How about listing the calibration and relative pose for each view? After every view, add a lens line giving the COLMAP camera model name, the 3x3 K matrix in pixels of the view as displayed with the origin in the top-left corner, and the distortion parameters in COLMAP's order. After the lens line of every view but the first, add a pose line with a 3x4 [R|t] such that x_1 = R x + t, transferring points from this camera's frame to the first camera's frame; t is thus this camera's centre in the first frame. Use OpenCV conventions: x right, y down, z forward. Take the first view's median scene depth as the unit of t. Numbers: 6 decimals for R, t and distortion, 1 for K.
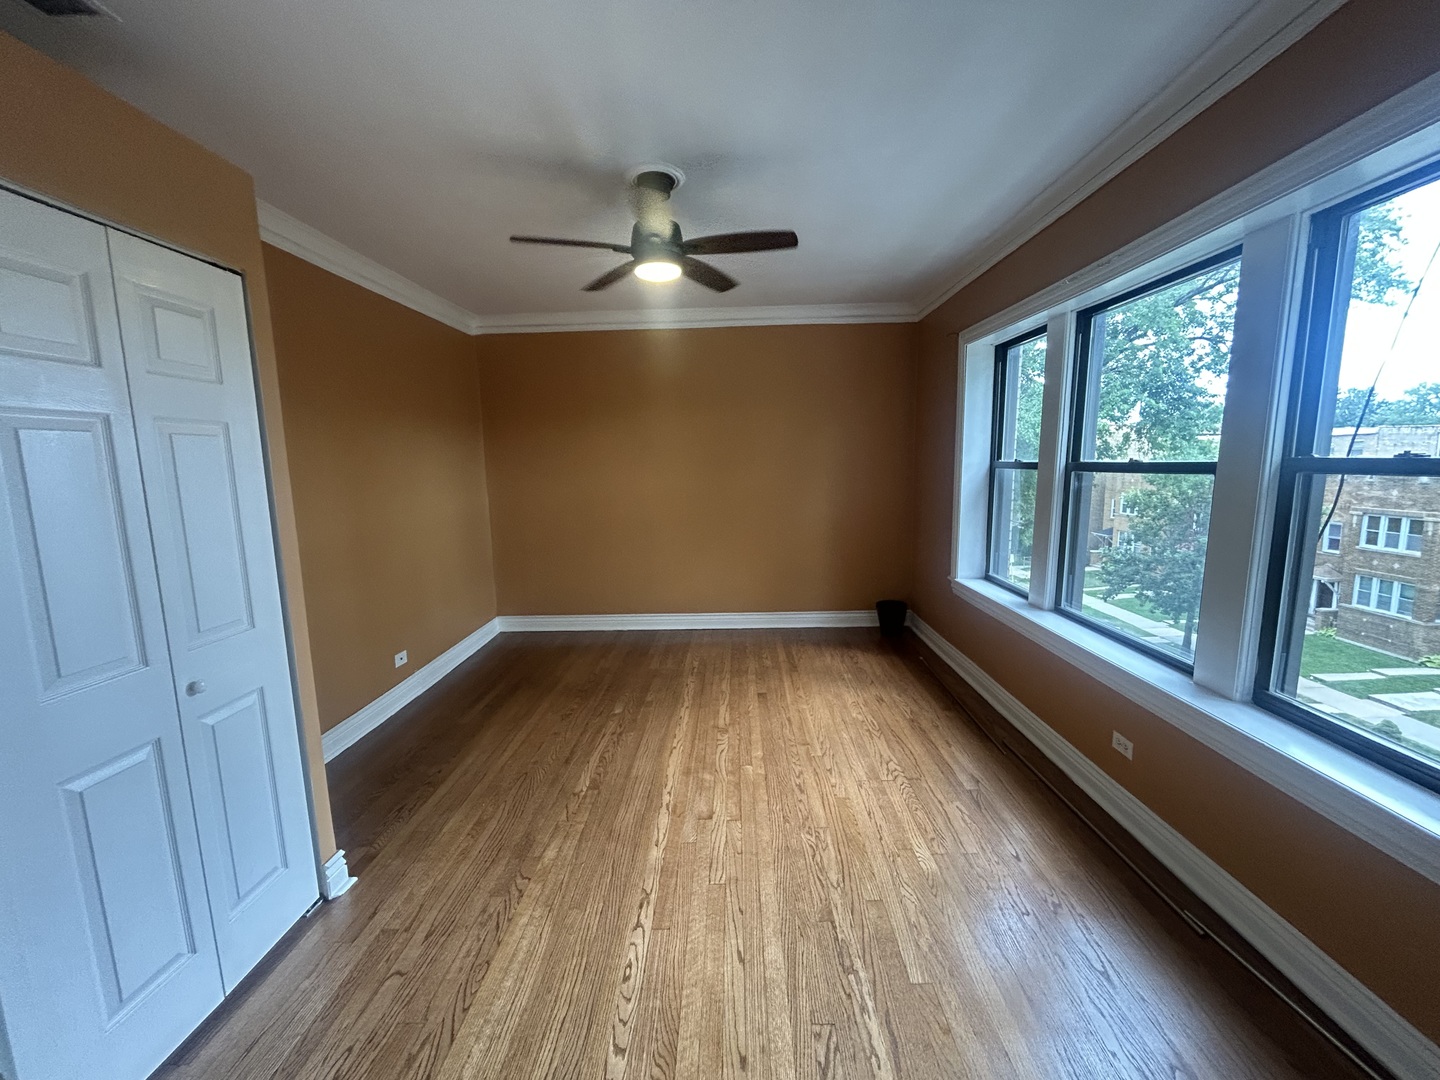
lens RADIAL K [[586.9, 0, 718.8], [0, 586.9, 547.3], [0, 0, 1]] dist [-0.001367, 0.008171]
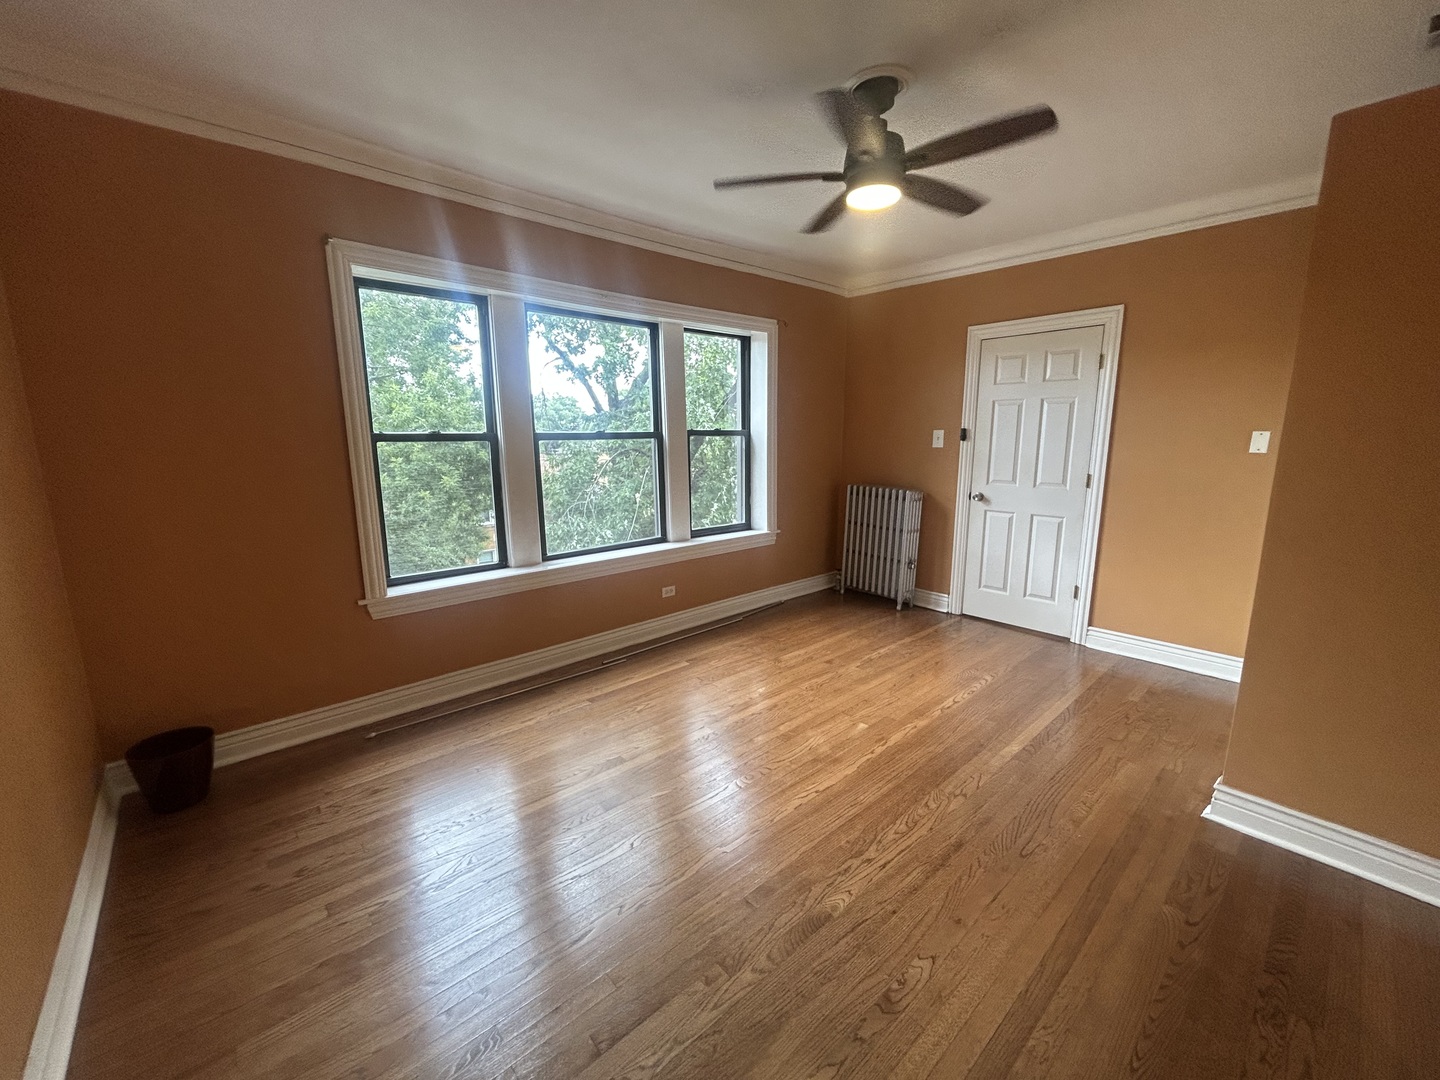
lens RADIAL K [[574.9, 0, 720.0], [0, 574.9, 540.0], [0, 0, 1]] dist [0.000317, 0.007656]
pose [[-0.685733, -0.115693, 0.718599, -0.607432], [0.119401, 0.956031, 0.267859, -0.242008], [-0.717993, 0.269482, -0.641768, 1.823931]]
